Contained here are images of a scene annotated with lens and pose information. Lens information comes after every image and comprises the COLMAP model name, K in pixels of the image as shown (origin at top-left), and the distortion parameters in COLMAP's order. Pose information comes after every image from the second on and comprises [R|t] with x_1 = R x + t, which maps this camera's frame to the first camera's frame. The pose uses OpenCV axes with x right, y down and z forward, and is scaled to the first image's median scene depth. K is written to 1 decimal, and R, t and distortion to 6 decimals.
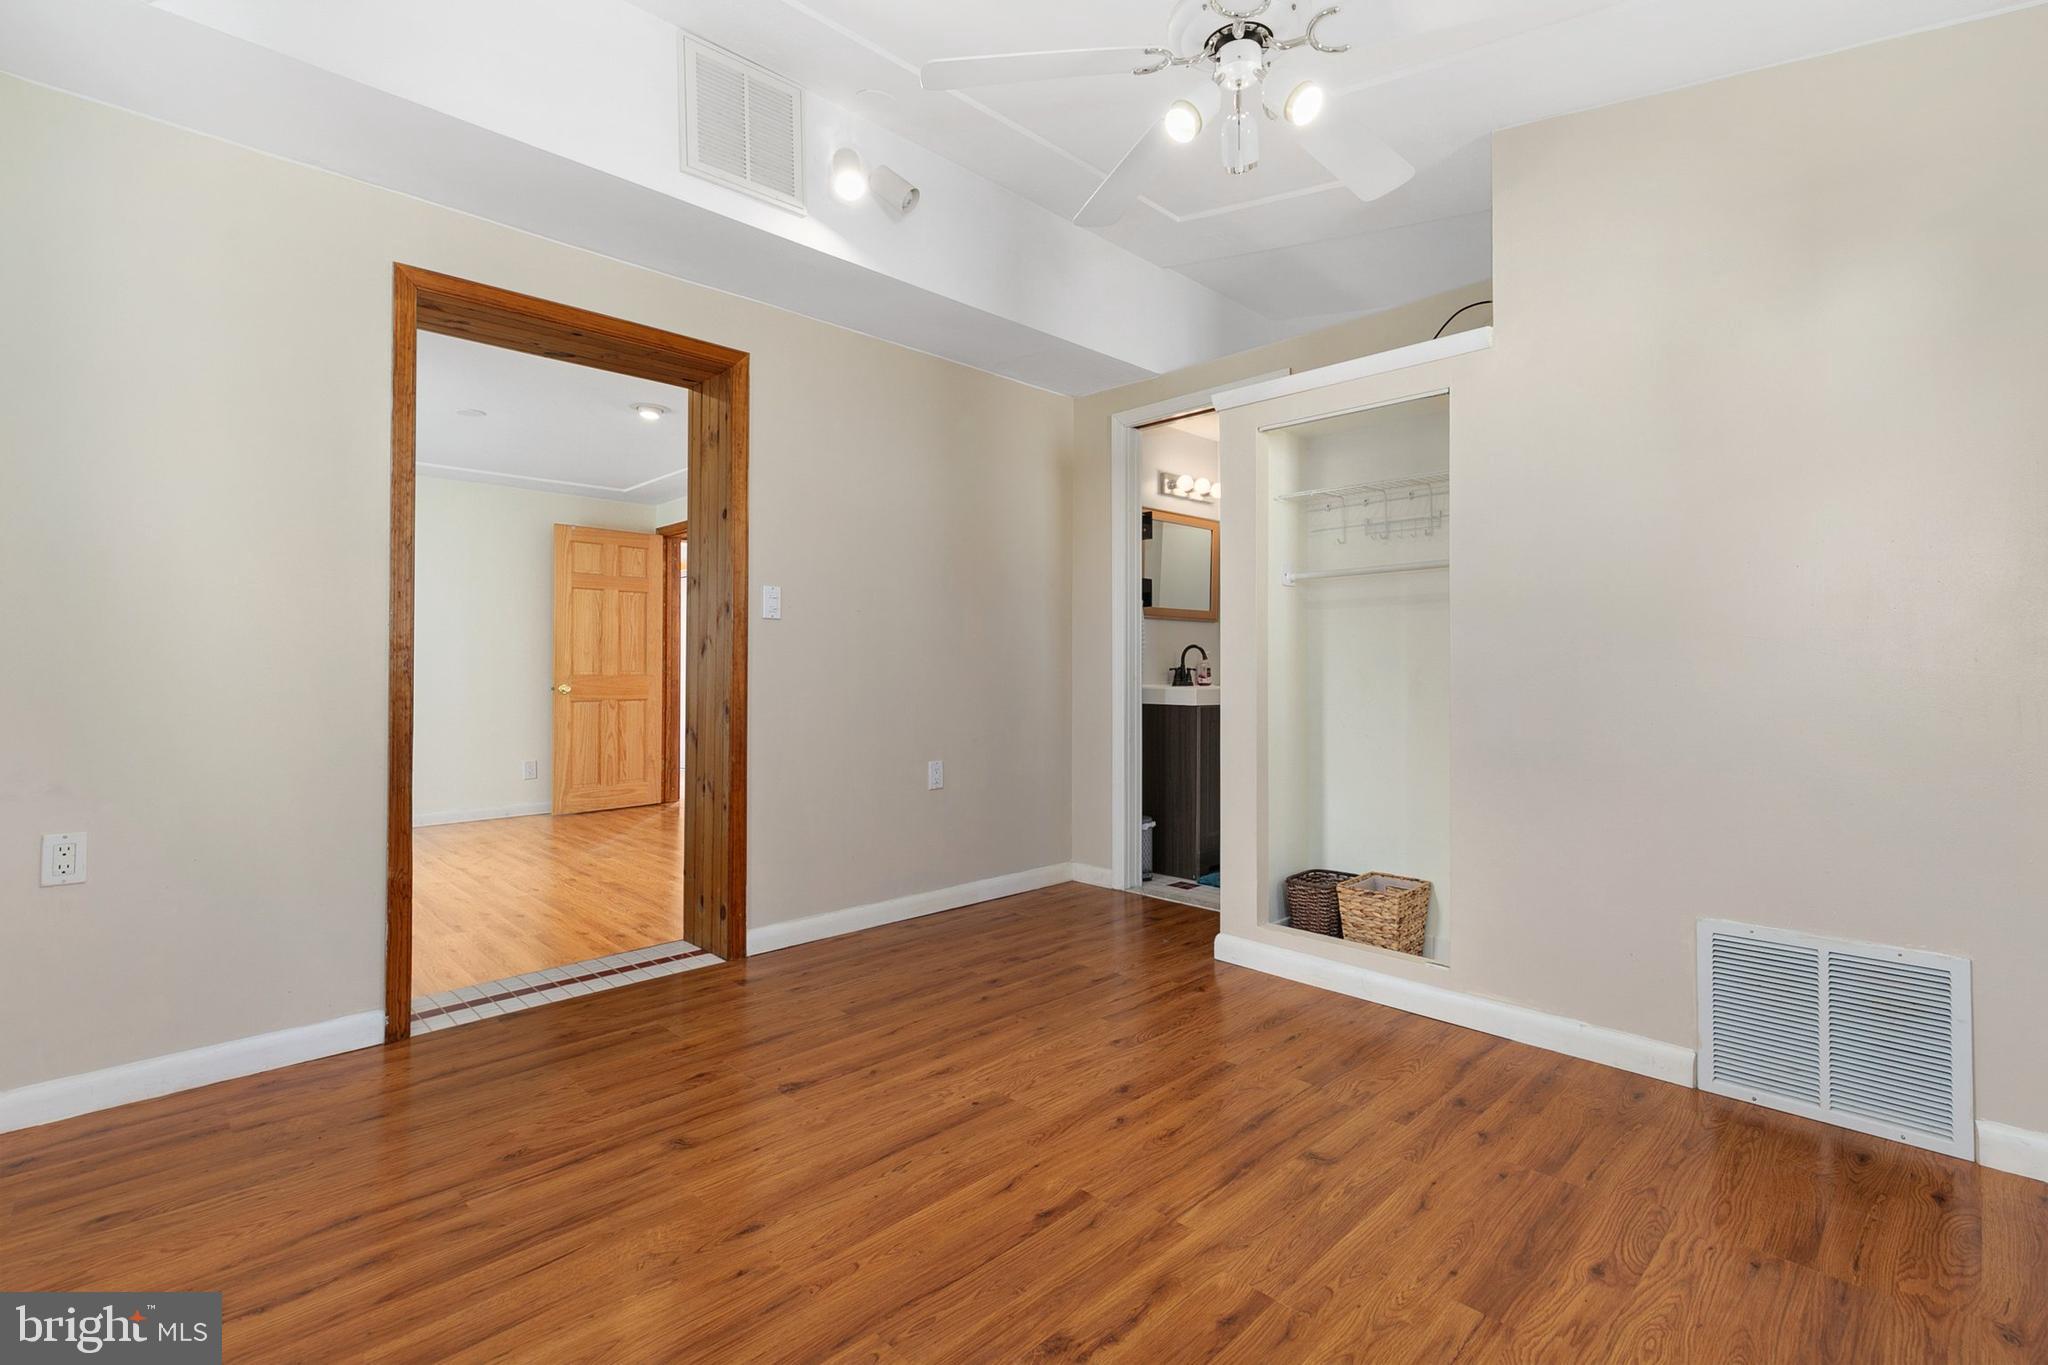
lens RADIAL K [[939.6, 0, 1020.4], [0, 939.6, 684.6], [0, 0, 1]] dist [0.007510, -0.000549]
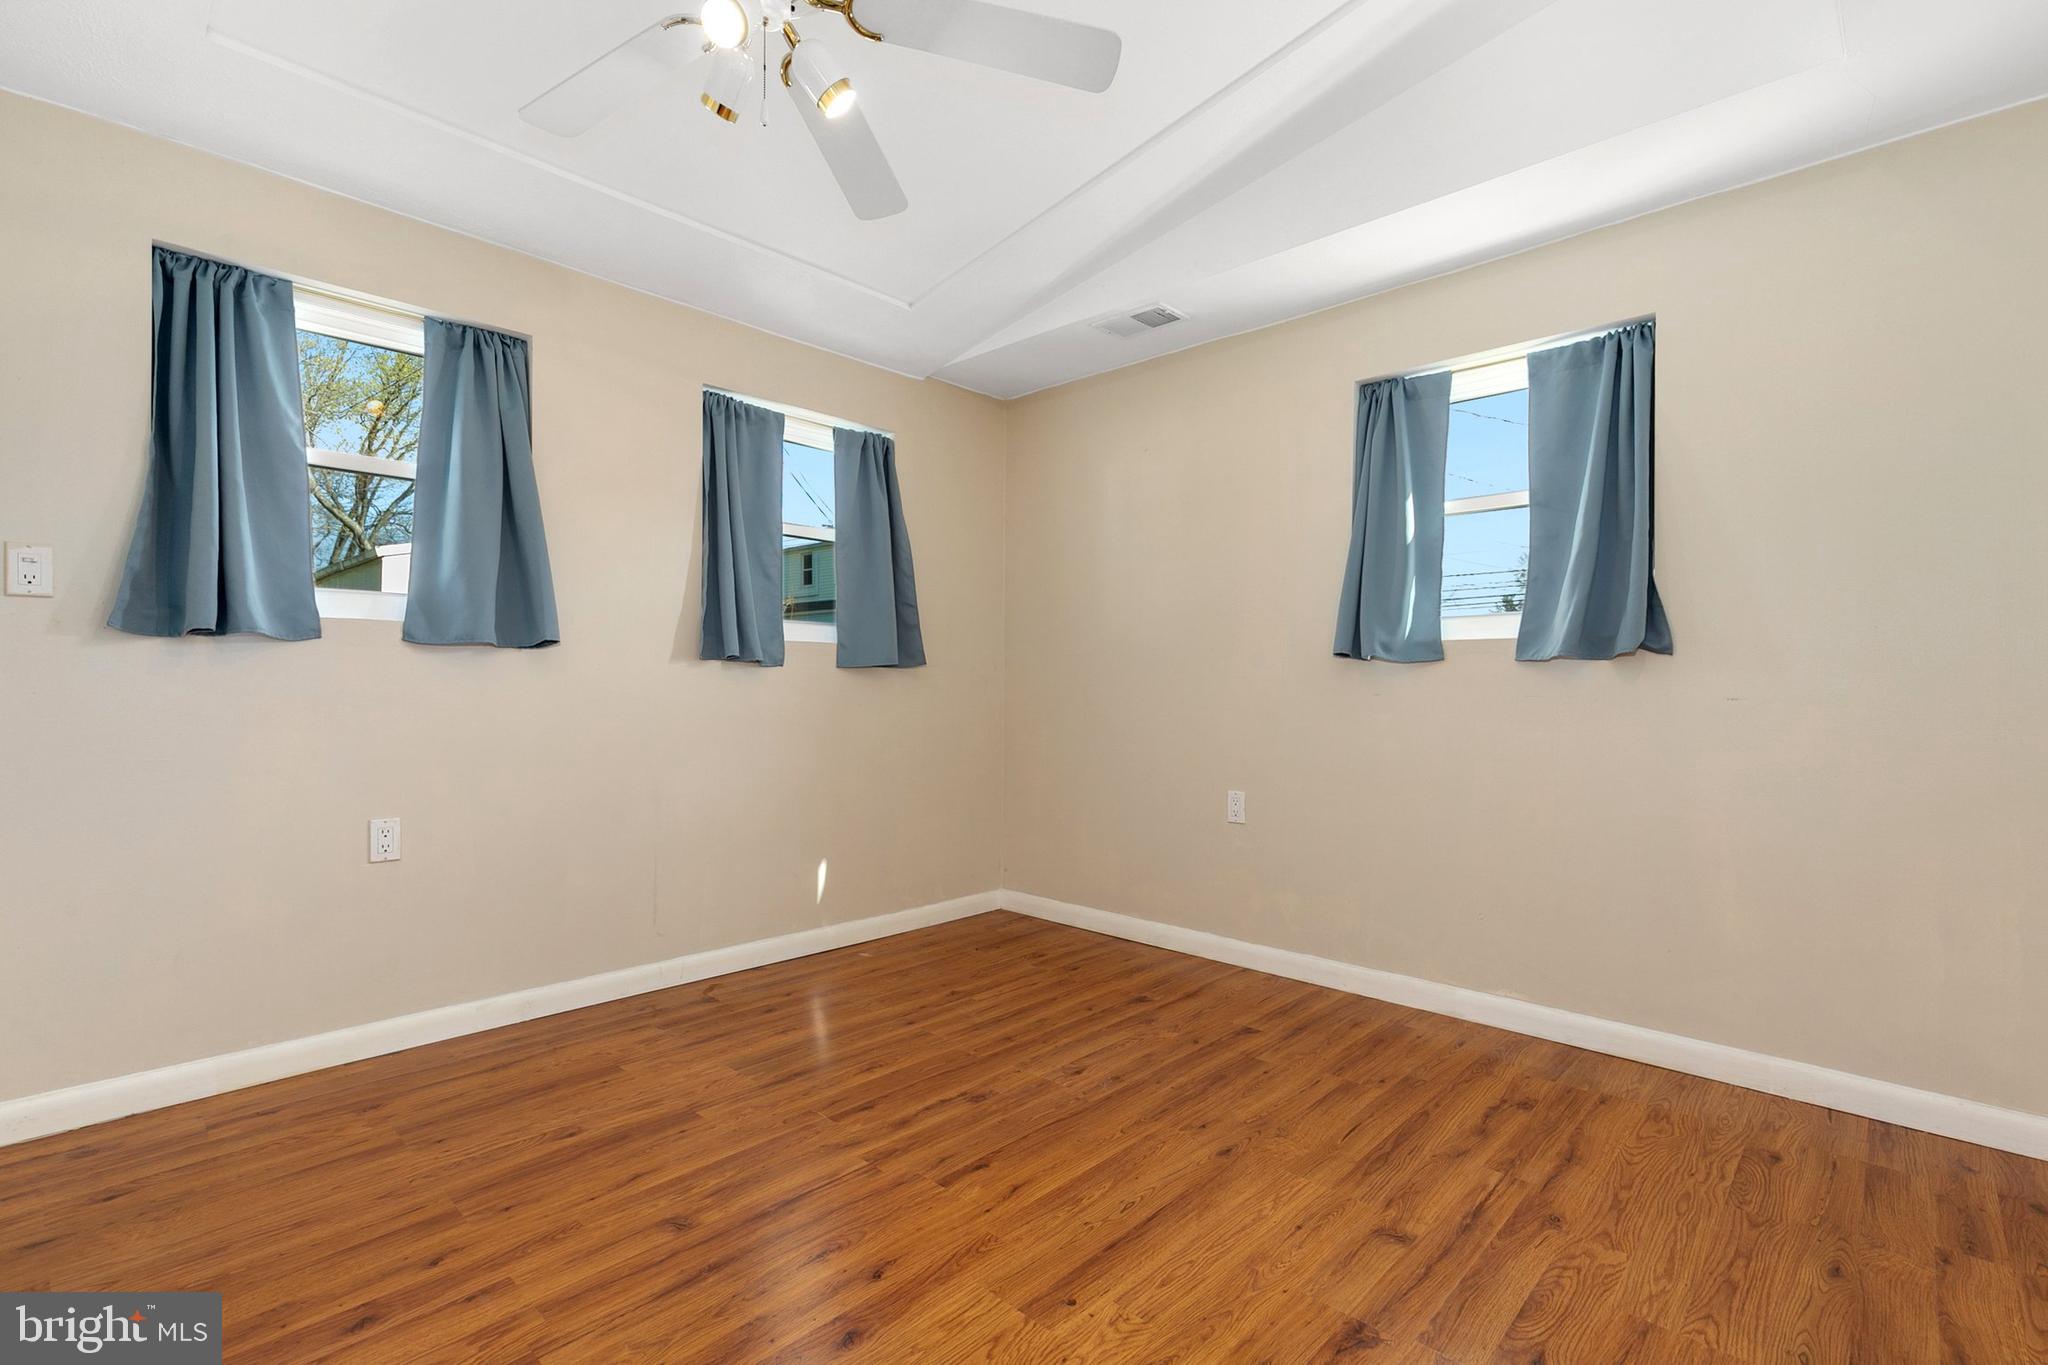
lens RADIAL K [[939.6, 0, 1020.4], [0, 939.6, 684.6], [0, 0, 1]] dist [0.007510, -0.000549]
pose [[-0.999232, -0.007025, -0.038555, 0.026282], [-0.007687, 0.999825, 0.017067, -0.040823], [0.038428, 0.017351, -0.999111, 2.086655]]
